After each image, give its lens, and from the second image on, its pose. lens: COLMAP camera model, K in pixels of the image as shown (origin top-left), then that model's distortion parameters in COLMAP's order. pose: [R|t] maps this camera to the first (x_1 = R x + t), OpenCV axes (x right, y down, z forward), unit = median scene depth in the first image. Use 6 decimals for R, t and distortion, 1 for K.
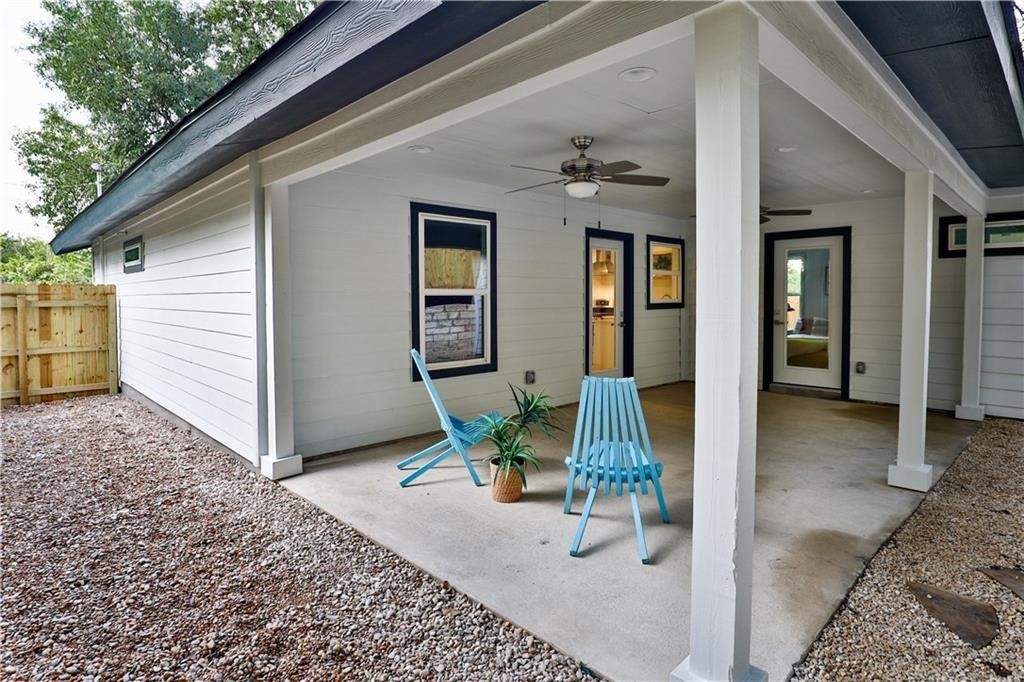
lens RADIAL K [[538.3, 0, 534.6], [0, 538.3, 322.8], [0, 0, 1]] dist [-0.002138, -0.001112]
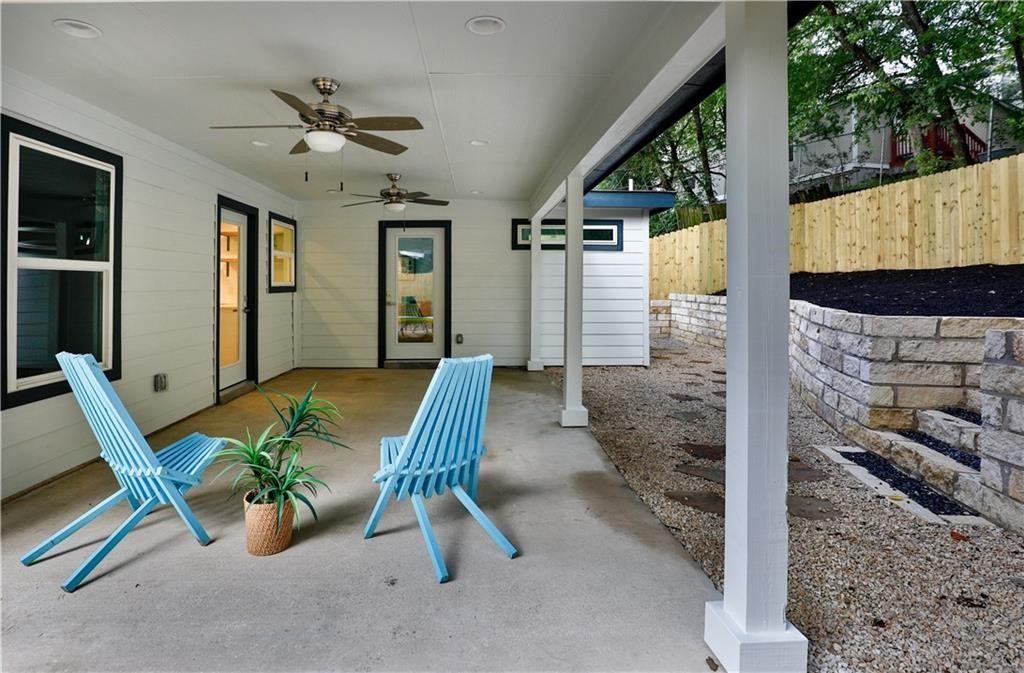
lens RADIAL K [[513.9, 0, 470.9], [0, 513.9, 285.8], [0, 0, 1]] dist [-0.019576, 0.000681]
pose [[0.708448, -0.001285, 0.705762, -0.217399], [0.037202, 0.998676, -0.035525, 0.008486], [-0.704782, 0.051423, 0.707558, 0.200423]]
